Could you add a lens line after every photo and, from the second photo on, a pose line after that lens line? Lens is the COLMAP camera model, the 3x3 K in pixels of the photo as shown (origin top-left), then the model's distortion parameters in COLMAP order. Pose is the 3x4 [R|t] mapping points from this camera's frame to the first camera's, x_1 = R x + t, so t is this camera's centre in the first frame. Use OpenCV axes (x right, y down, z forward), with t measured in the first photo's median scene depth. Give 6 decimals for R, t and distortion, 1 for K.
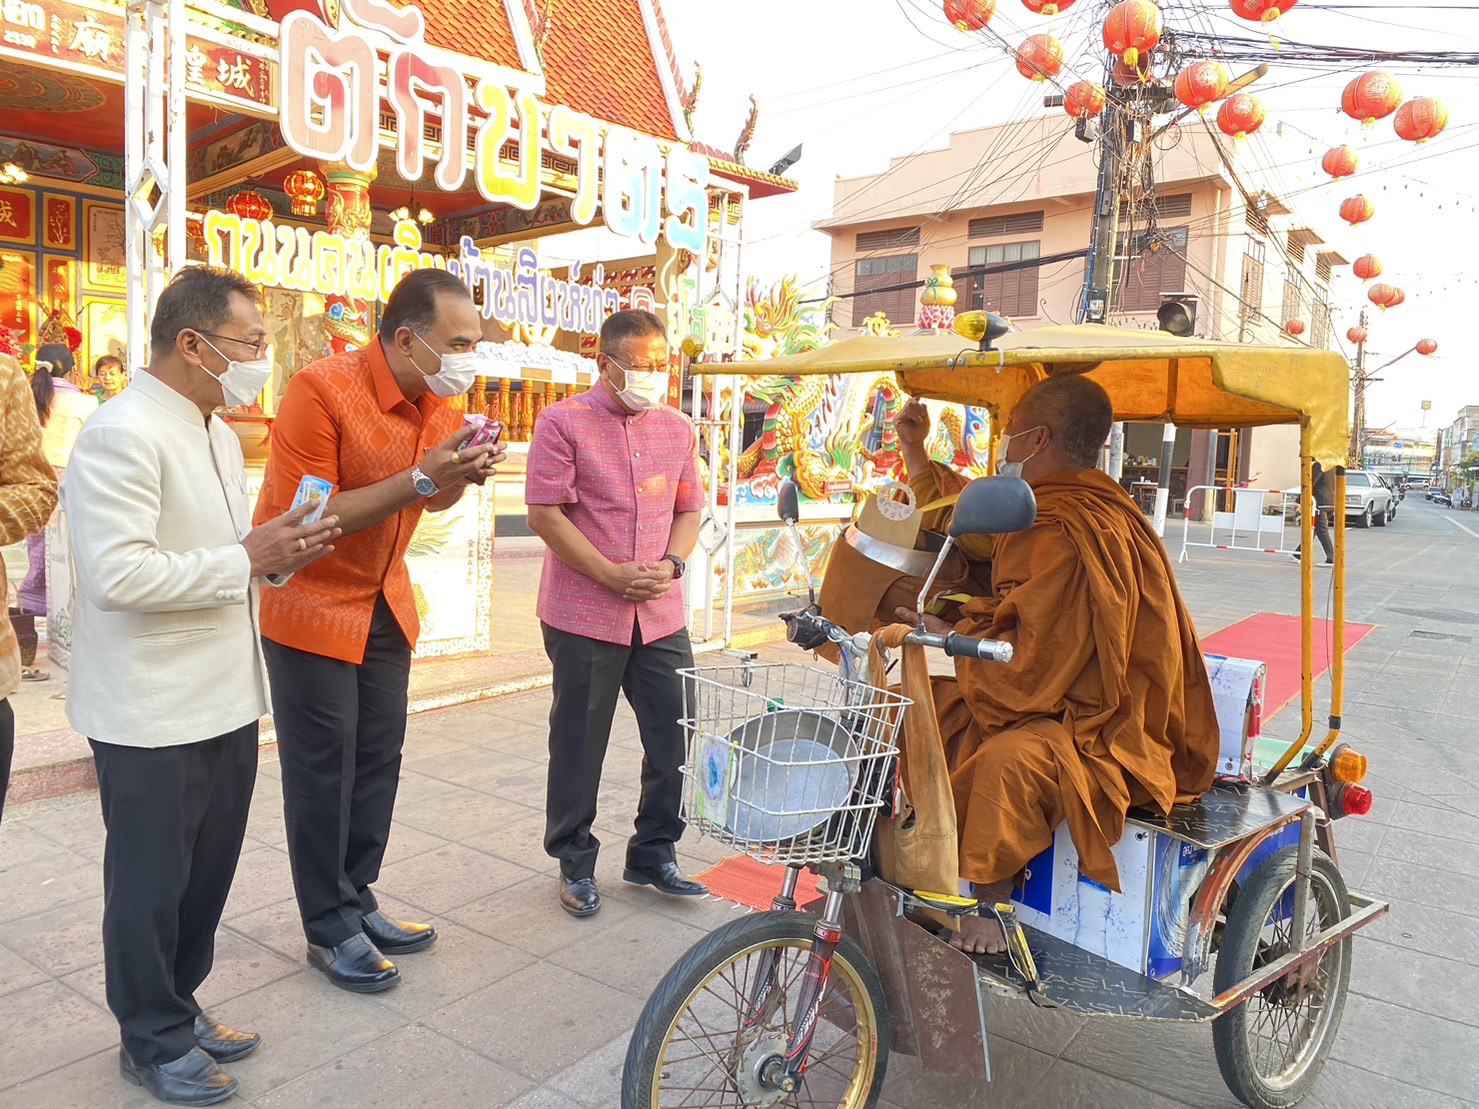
lens RADIAL K [[1132.5, 0, 738.0], [0, 1132.5, 543.1], [0, 0, 1]] dist [0.009610, -0.003959]
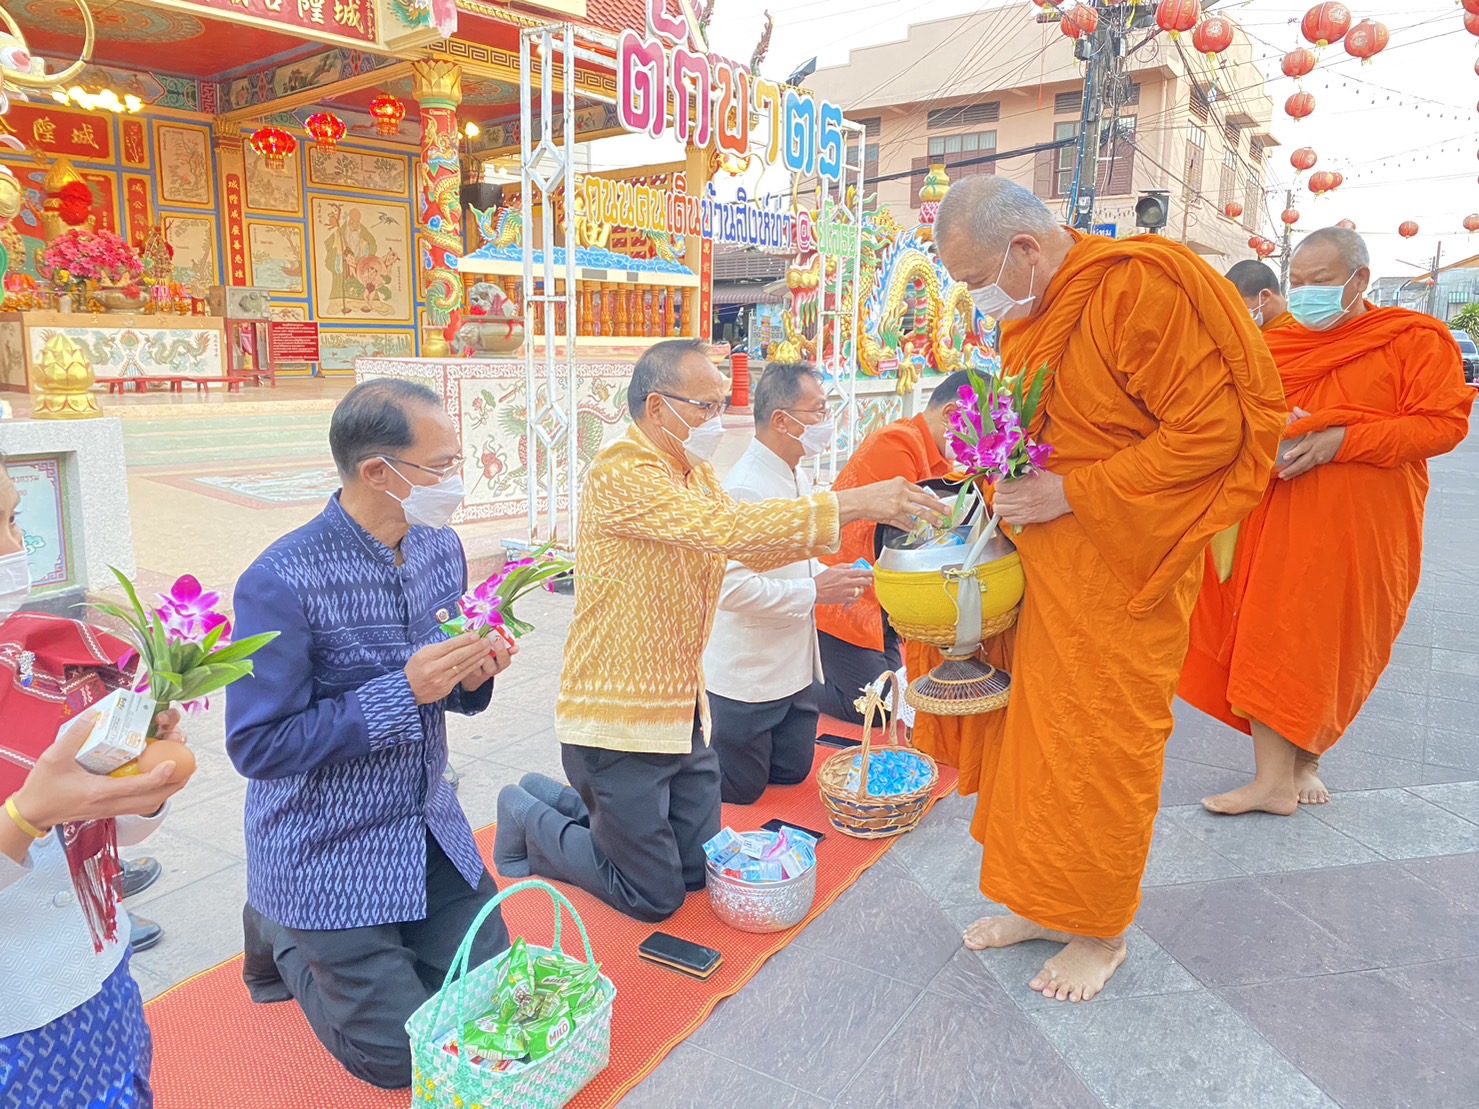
lens RADIAL K [[1135.2, 0, 722.9], [0, 1135.2, 541.4], [0, 0, 1]] dist [0.018386, -0.013600]
pose [[0.998088, -0.037771, 0.048935, -0.133242], [0.033123, 0.995159, 0.092529, 0.017185], [-0.052193, -0.090731, 0.994507, -0.183194]]
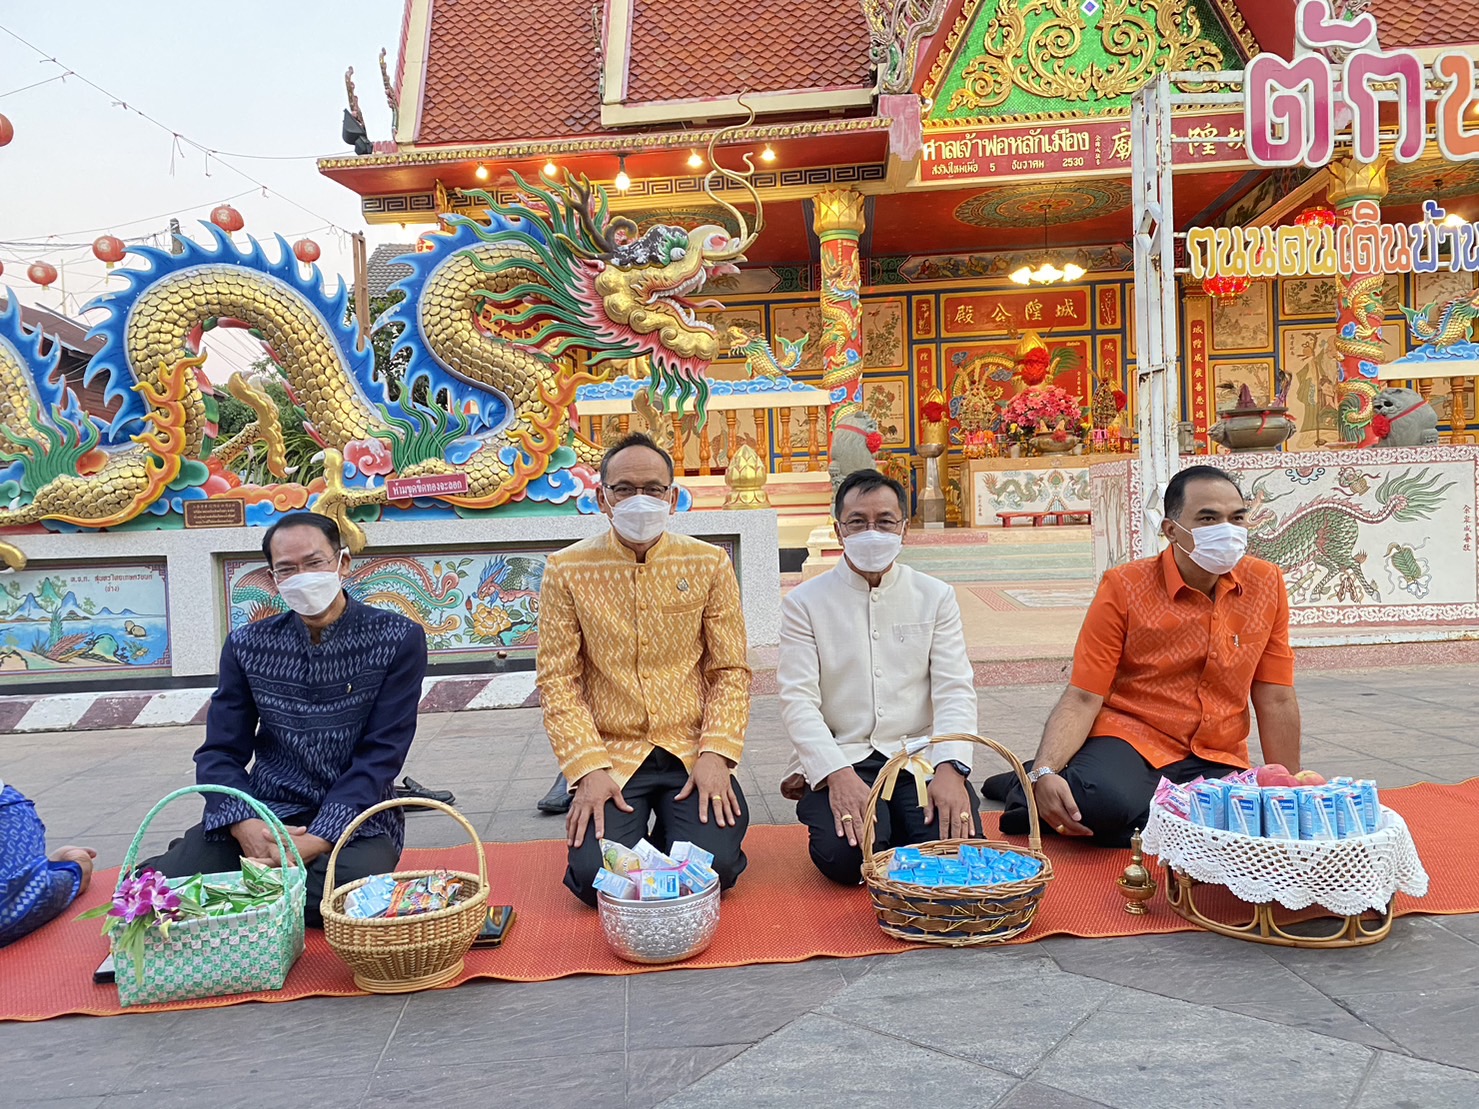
lens RADIAL K [[1131.8, 0, 717.3], [0, 1131.8, 547.1], [0, 0, 1]] dist [-0.001172, 0.000061]
pose [[0.636642, -0.041226, -0.770057, 0.062611], [-0.006771, 0.998233, -0.059040, 0.054882], [0.771130, 0.042802, 0.635238, -0.082613]]
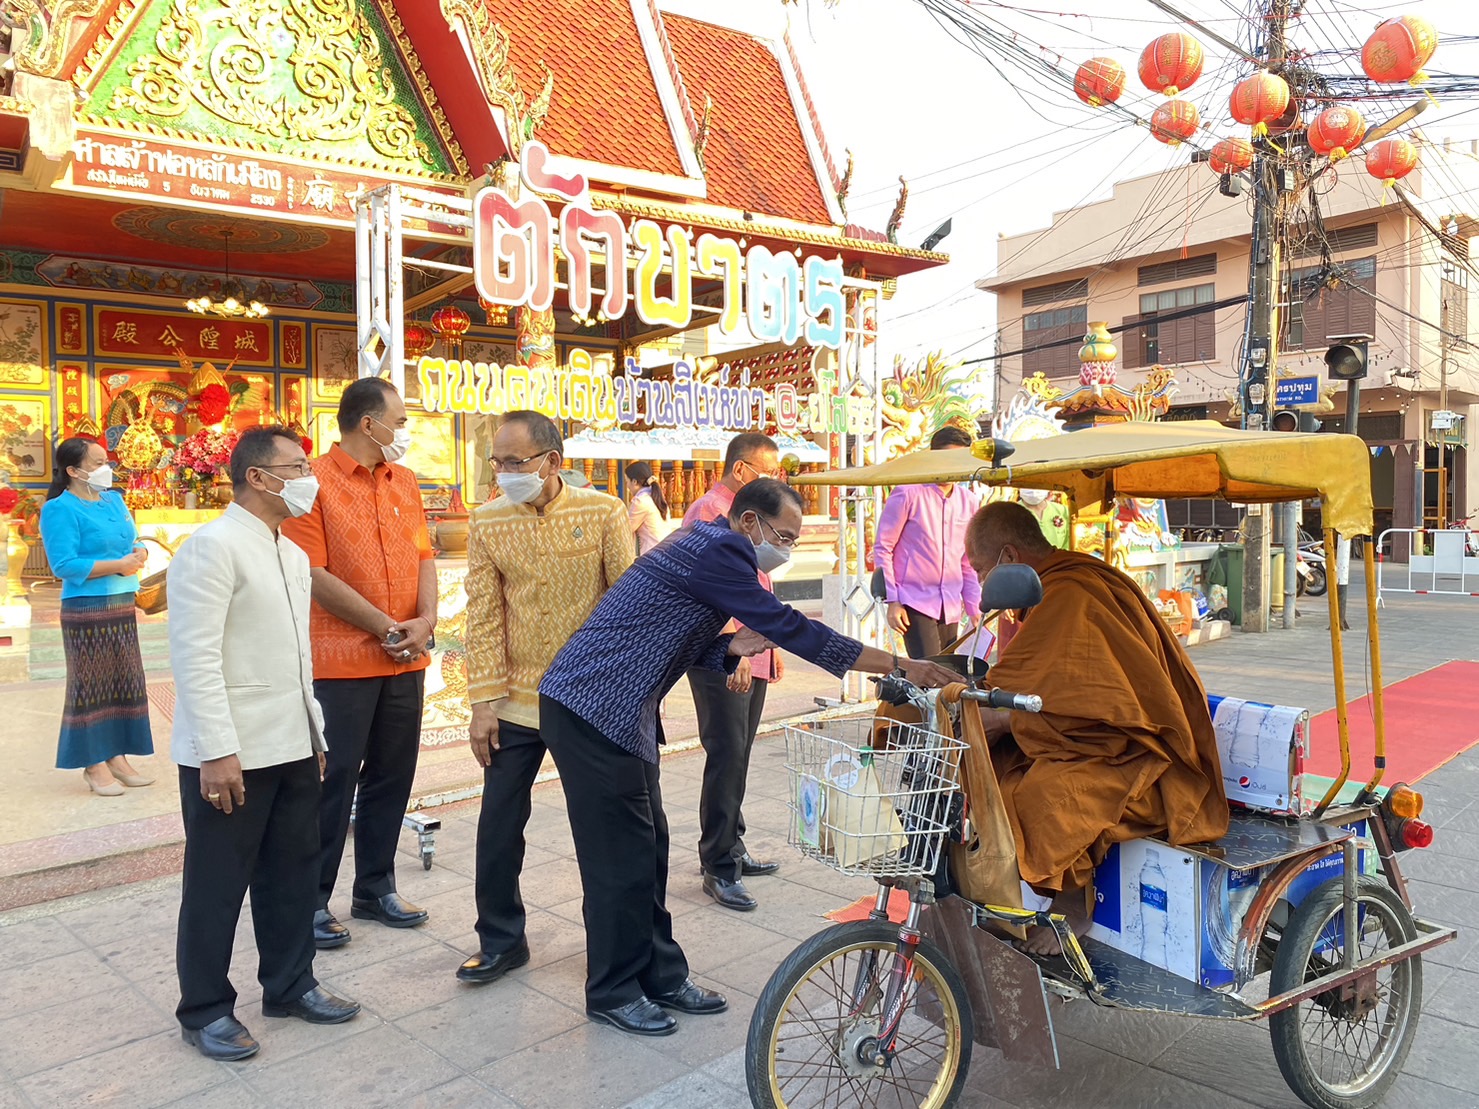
lens RADIAL K [[1131.6, 0, 732.9], [0, 1131.6, 544.1], [0, 0, 1]] dist [0.016769, -0.012593]
pose [[0.985537, -0.043864, -0.163685, 0.020172], [0.034973, 0.997772, -0.056811, -0.003352], [0.165812, 0.050265, 0.984876, -0.048968]]
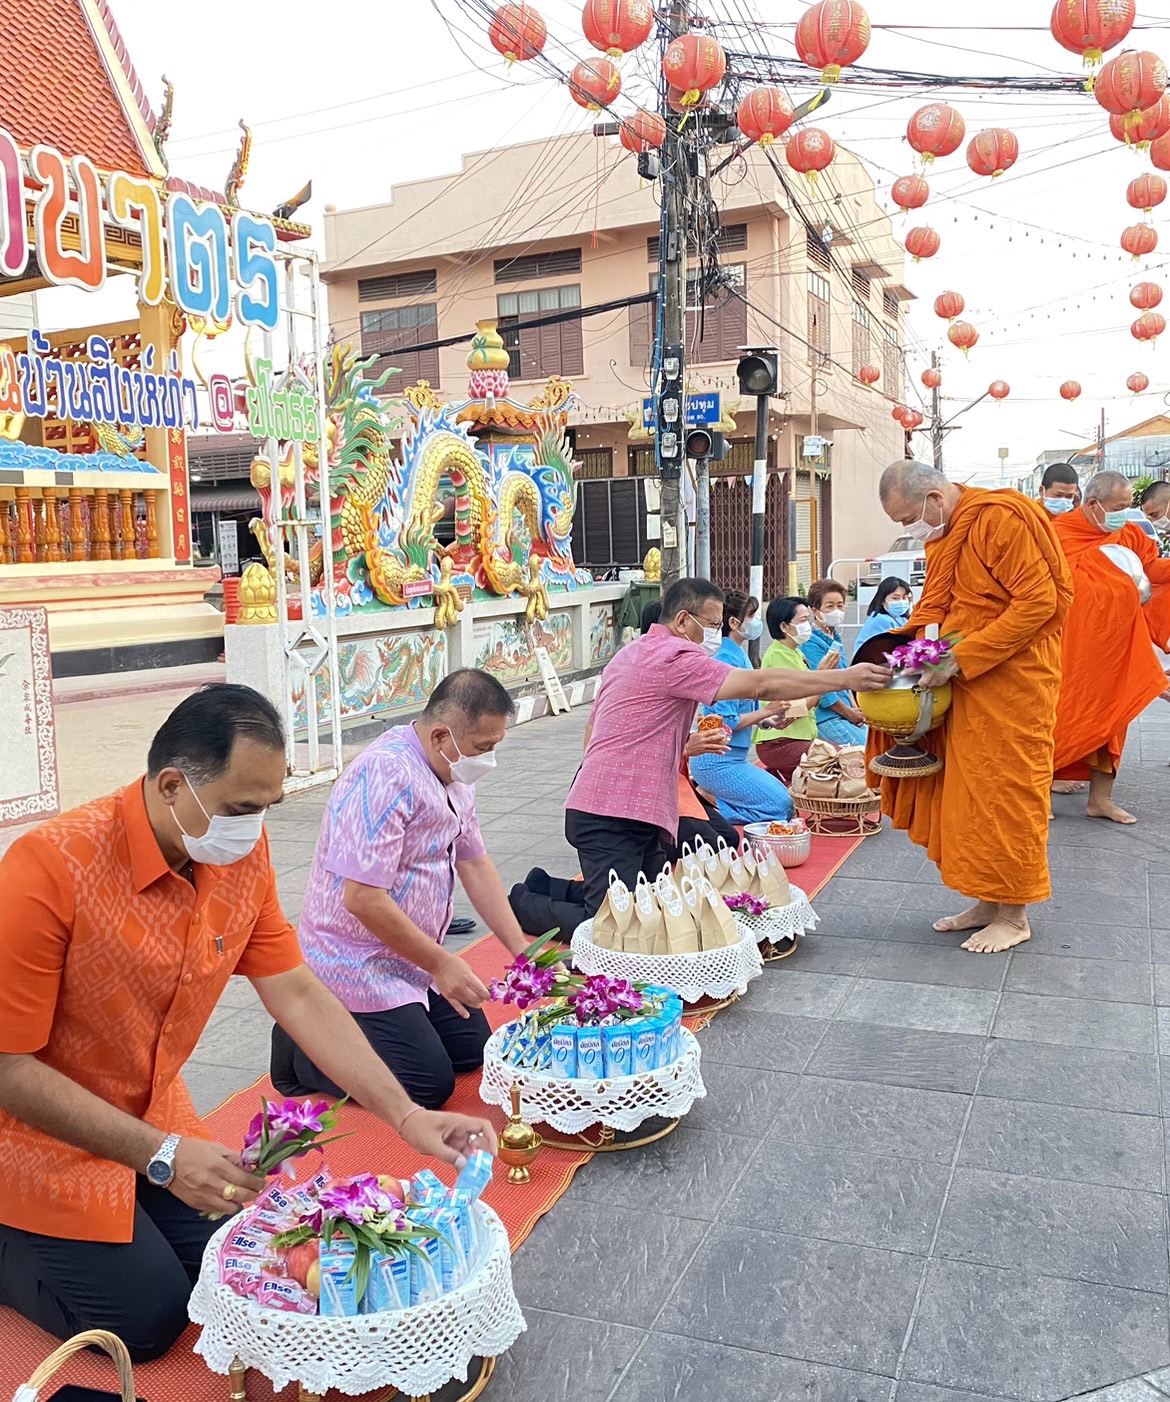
lens RADIAL K [[1430.7, 0, 542.4], [0, 1430.7, 690.5], [0, 0, 1]] dist [0.022808, -0.025507]
pose [[0.970915, -0.092317, 0.220911, -0.056035], [0.088660, 0.995711, 0.026437, 0.005660], [-0.222404, -0.006082, 0.974936, -0.071064]]
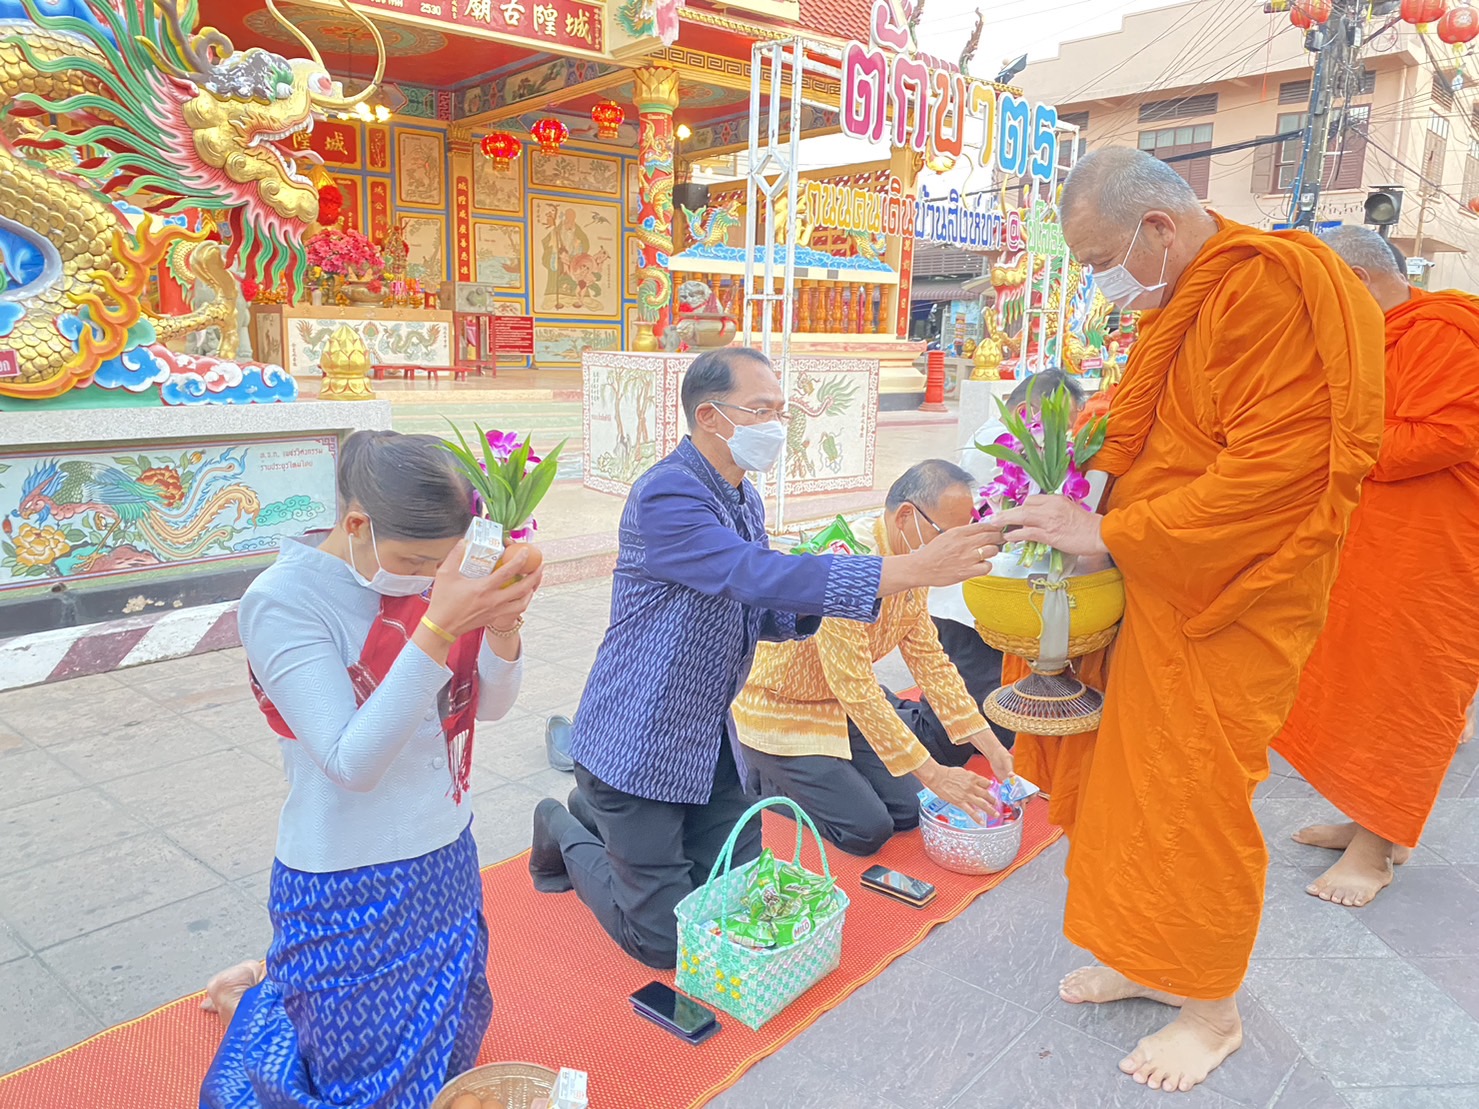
lens RADIAL K [[1138.1, 0, 738.2], [0, 1138.1, 541.1], [0, 0, 1]] dist [0.009476, 0.000776]
pose [[0.995391, 0.000696, -0.095898, -0.144742], [0.008184, 0.995709, 0.092177, 0.019461], [0.095551, -0.092537, 0.991114, -0.212841]]
